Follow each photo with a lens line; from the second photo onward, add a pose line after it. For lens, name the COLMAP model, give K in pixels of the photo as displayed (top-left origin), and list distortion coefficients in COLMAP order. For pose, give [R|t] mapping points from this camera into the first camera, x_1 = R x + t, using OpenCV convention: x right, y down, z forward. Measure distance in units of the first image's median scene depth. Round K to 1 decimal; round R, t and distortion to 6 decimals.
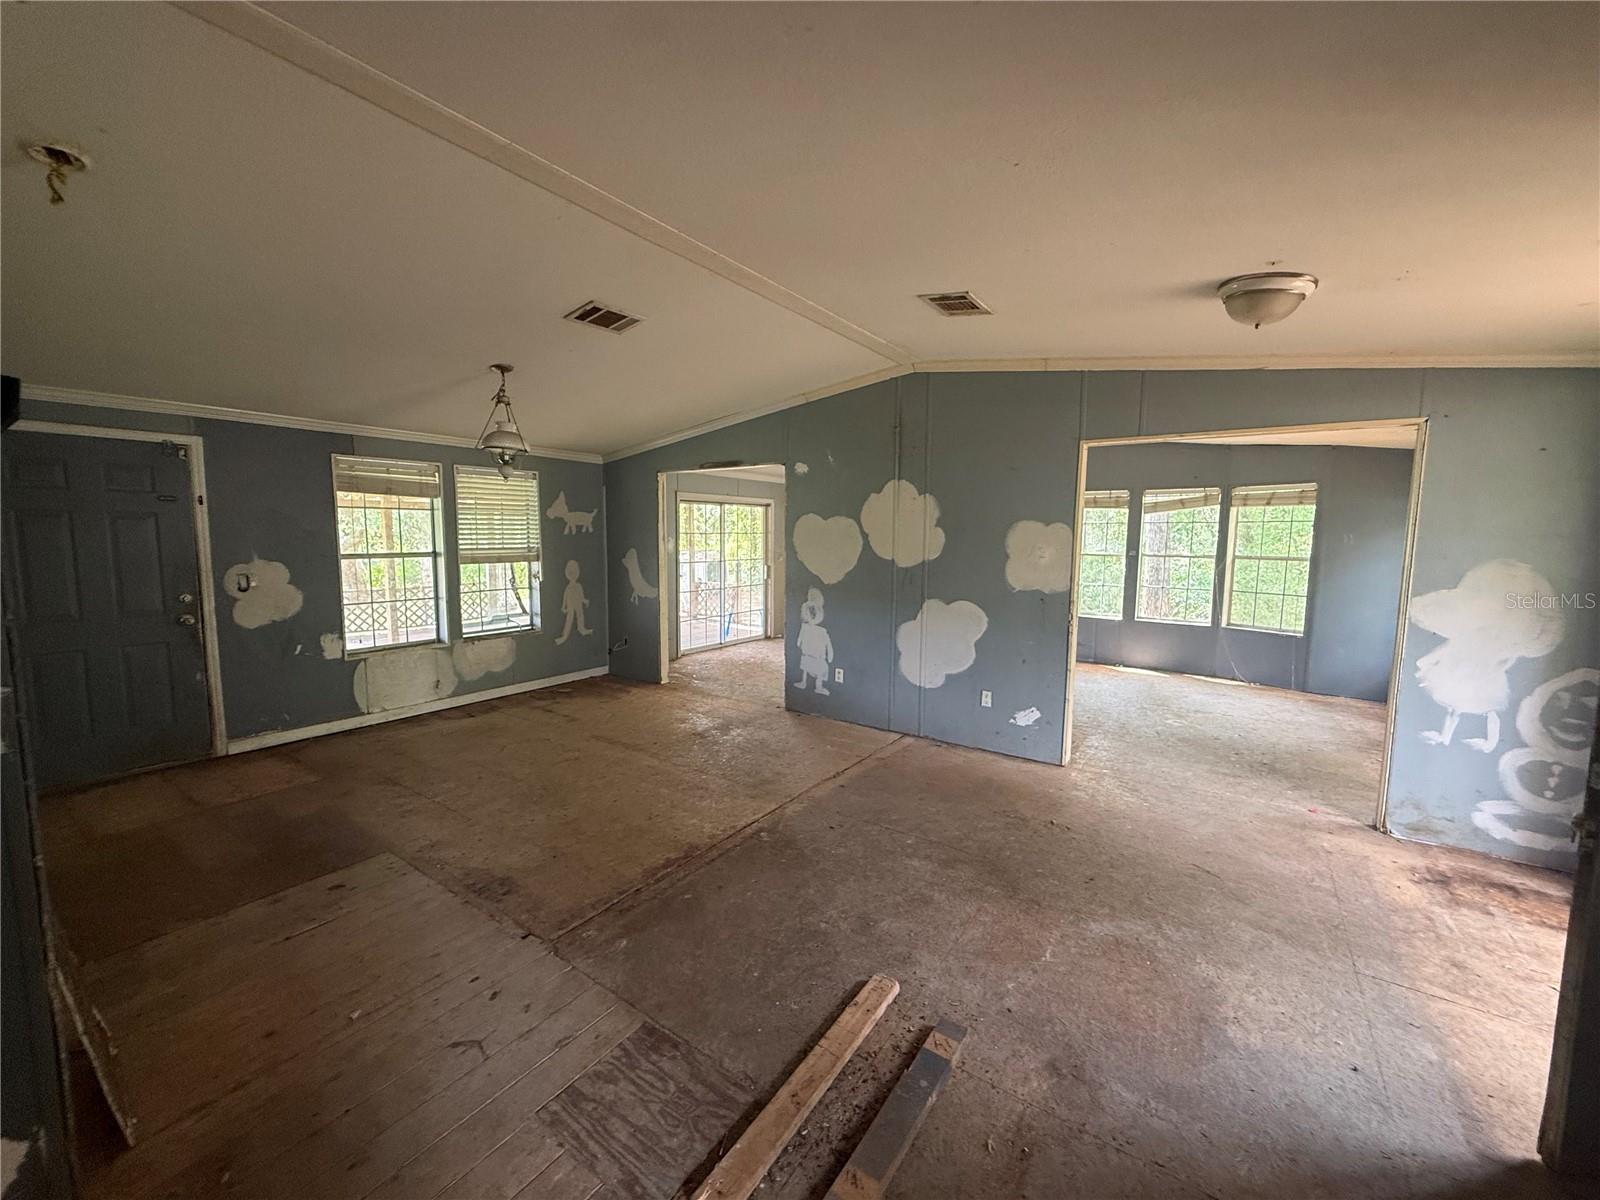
lens RADIAL K [[638.7, 0, 797.3], [0, 638.7, 596.9], [0, 0, 1]] dist [-0.001024, 0.000736]
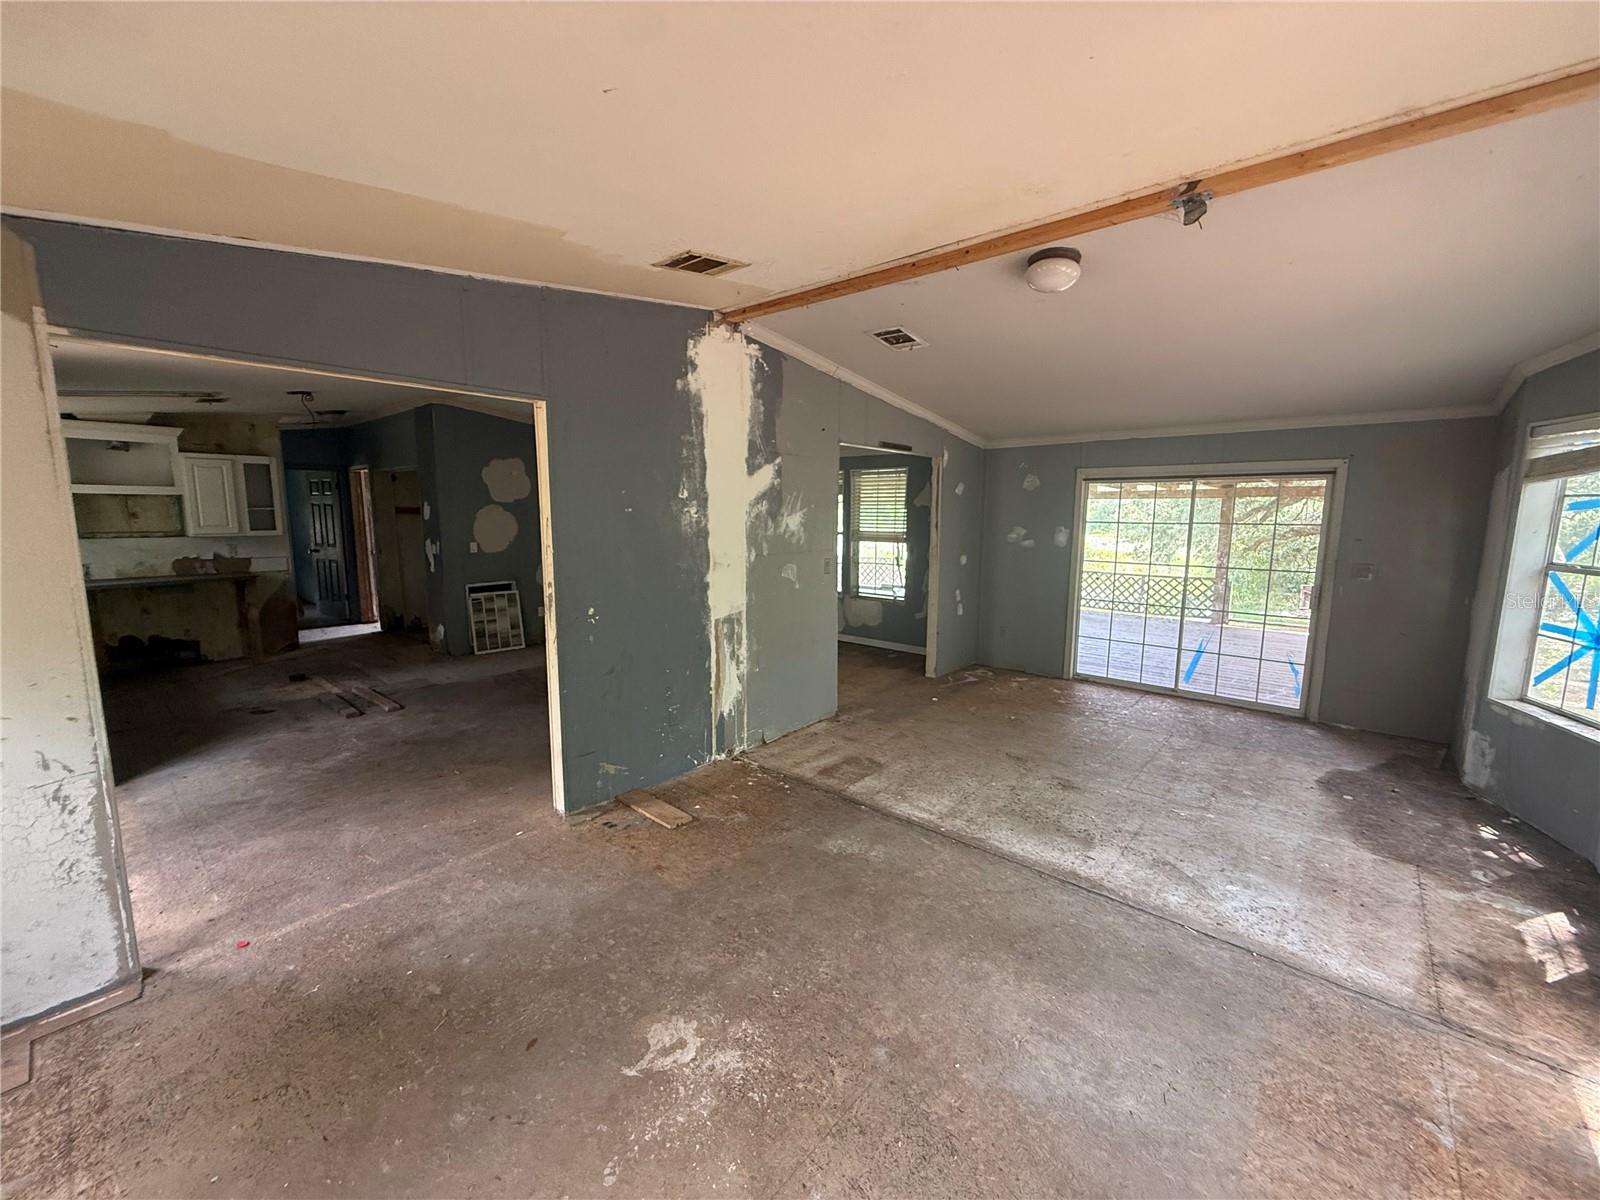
lens RADIAL K [[638.7, 0, 795.0], [0, 638.7, 598.1], [0, 0, 1]] dist [-0.001024, 0.000736]
pose [[-0.108192, 0.125311, -0.986201, 1.226824], [-0.108084, 0.984660, 0.136972, -0.150055], [0.988237, 0.121412, -0.092988, 1.436836]]
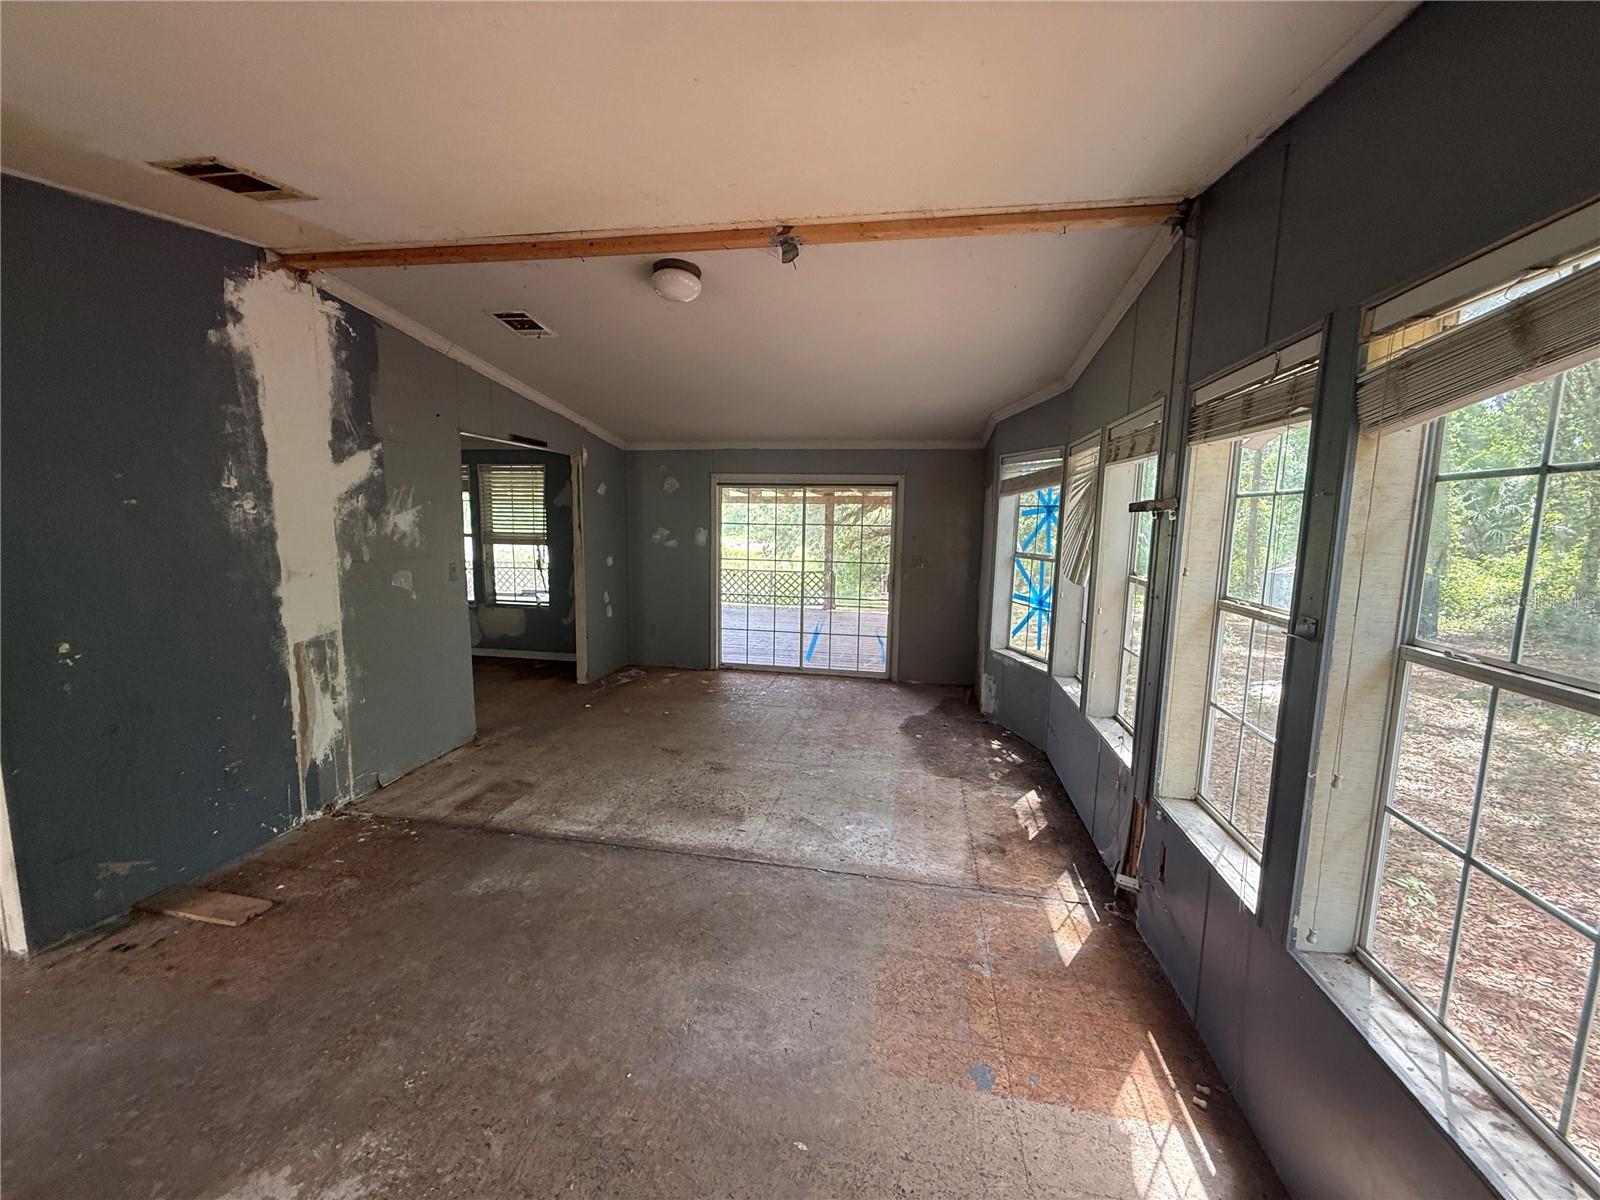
lens RADIAL K [[638.7, 0, 795.2], [0, 638.7, 598.2], [0, 0, 1]] dist [-0.001024, 0.000736]
pose [[0.415994, 0.112650, -0.902363, 1.218353], [-0.106252, 0.991522, 0.074797, -0.146582], [0.903139, 0.064763, 0.424436, 1.443970]]
